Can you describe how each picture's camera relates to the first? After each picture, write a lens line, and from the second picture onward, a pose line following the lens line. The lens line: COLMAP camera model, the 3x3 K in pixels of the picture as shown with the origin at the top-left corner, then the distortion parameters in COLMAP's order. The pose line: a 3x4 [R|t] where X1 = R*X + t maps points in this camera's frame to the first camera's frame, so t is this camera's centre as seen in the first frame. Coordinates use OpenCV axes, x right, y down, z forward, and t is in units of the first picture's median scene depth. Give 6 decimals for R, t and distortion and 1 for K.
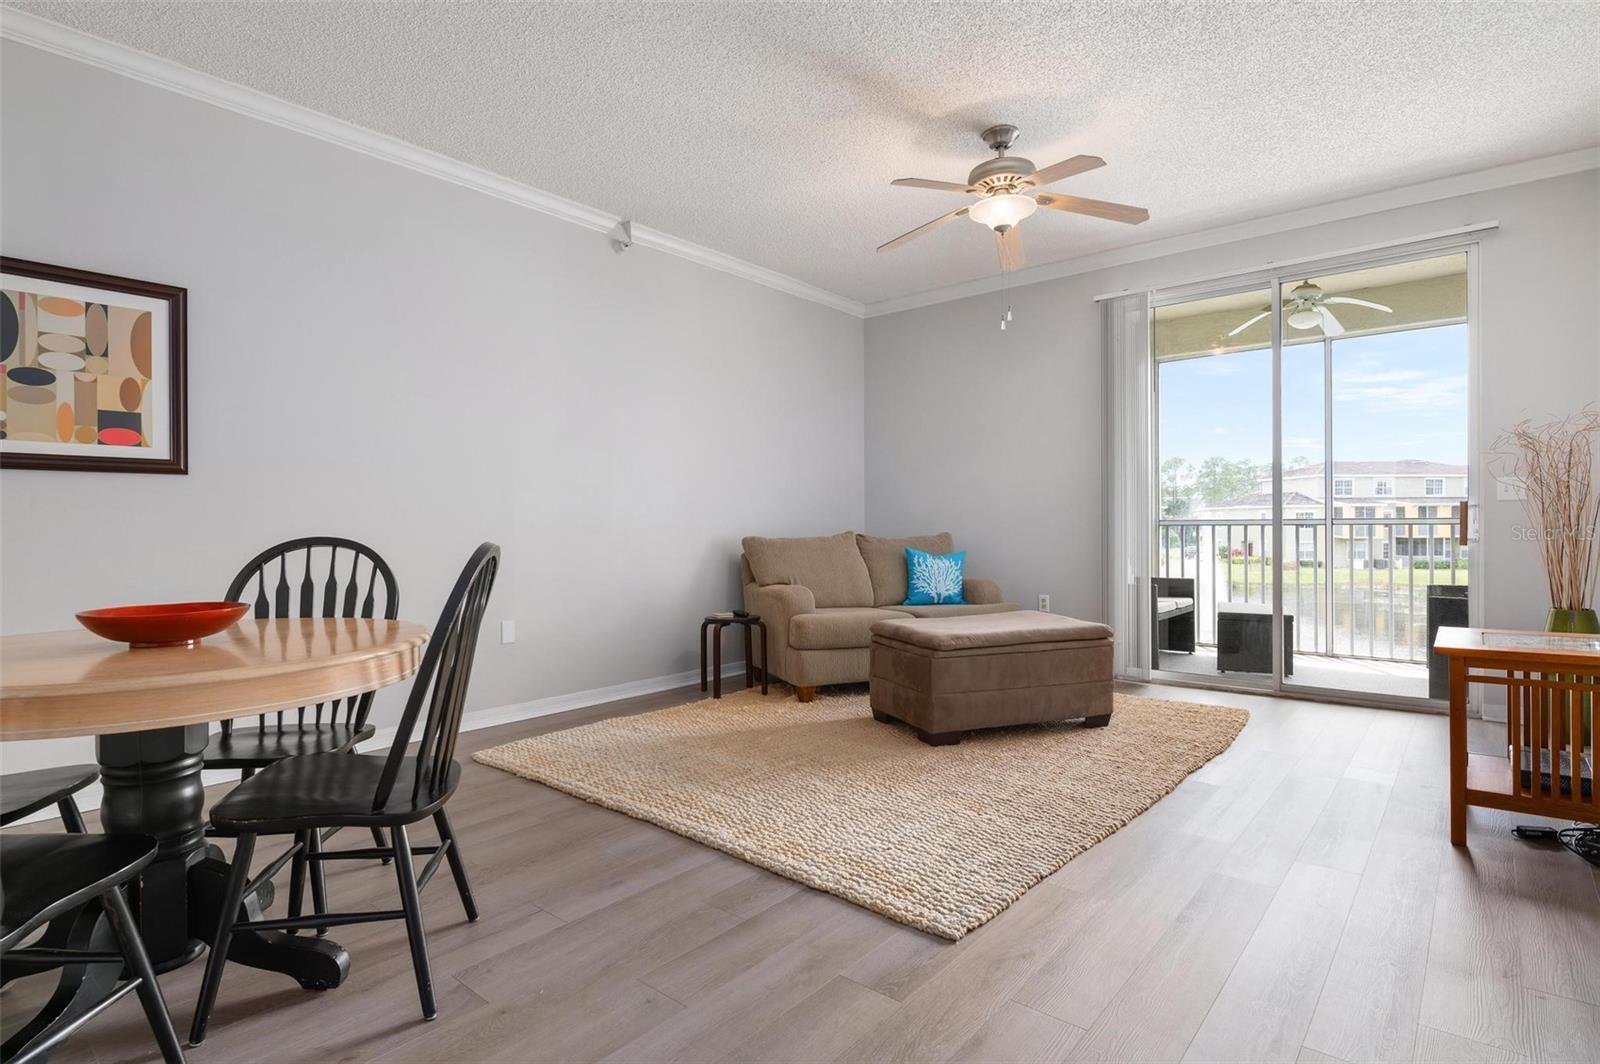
lens RADIAL K [[812.4, 0, 810.6], [0, 812.4, 528.1], [0, 0, 1]] dist [0.000685, -0.004633]
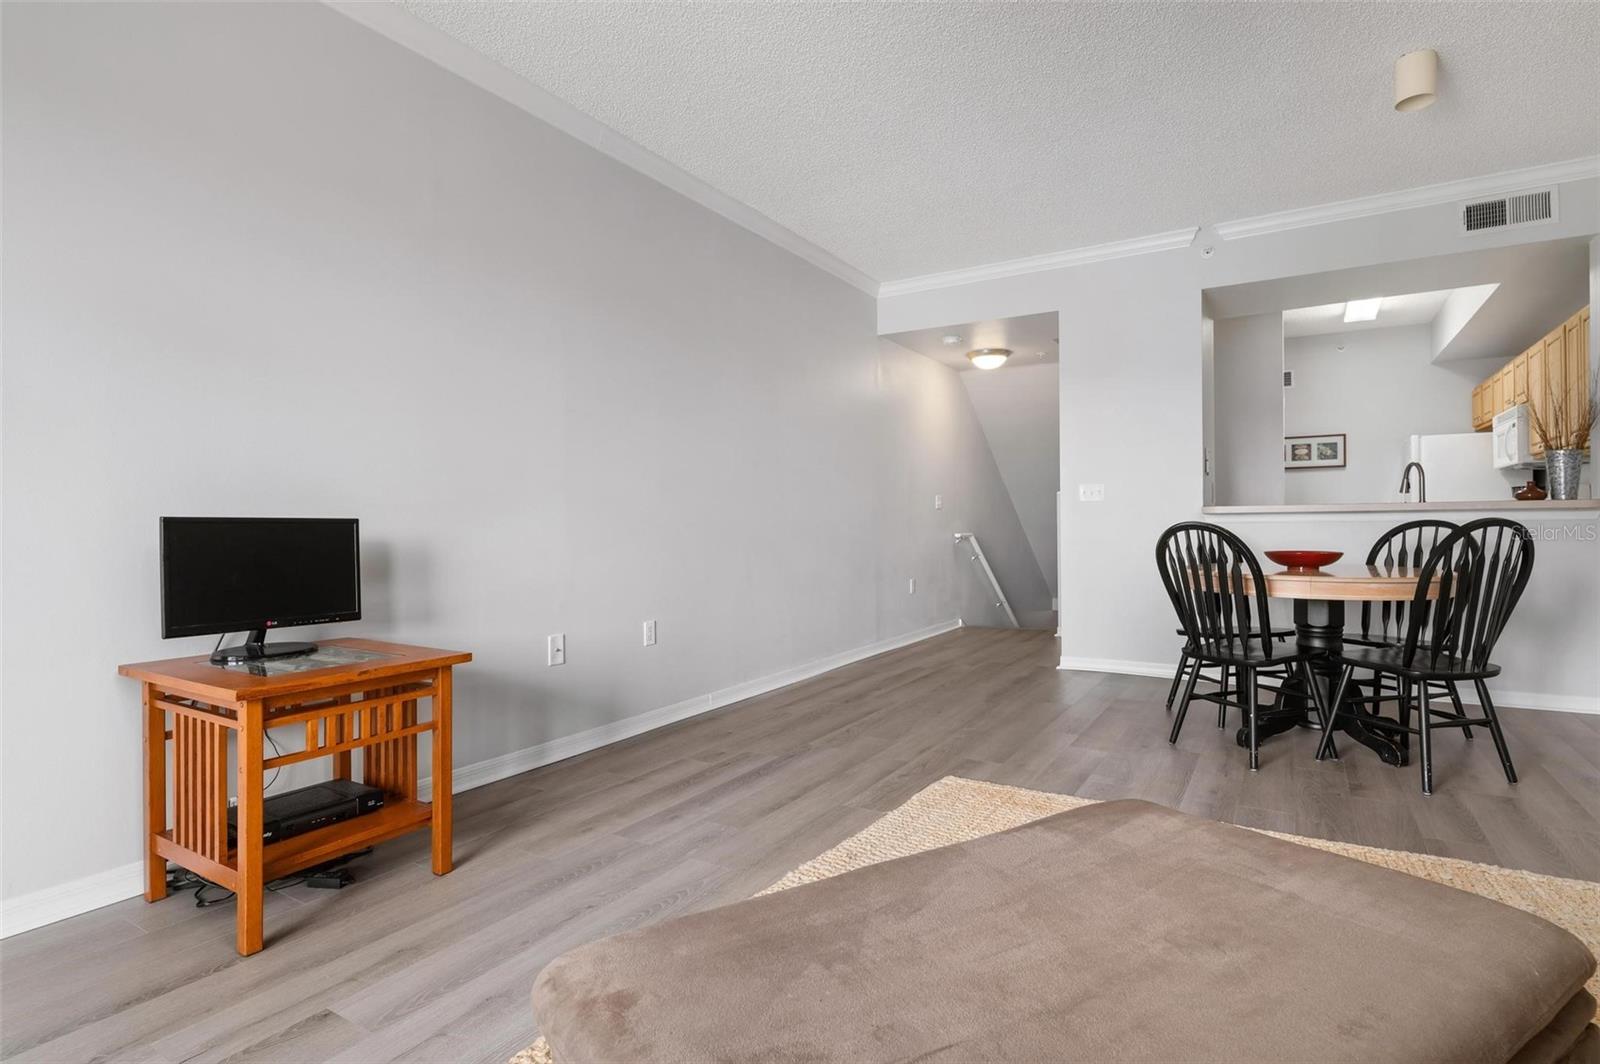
lens RADIAL K [[812.4, 0, 774.7], [0, 812.4, 522.3], [0, 0, 1]] dist [0.000685, -0.004633]
pose [[-0.993310, 0.017003, -0.114224, 0.490634], [0.017987, 0.999809, -0.007595, 0.006163], [0.114073, -0.009599, -0.993426, 1.821962]]
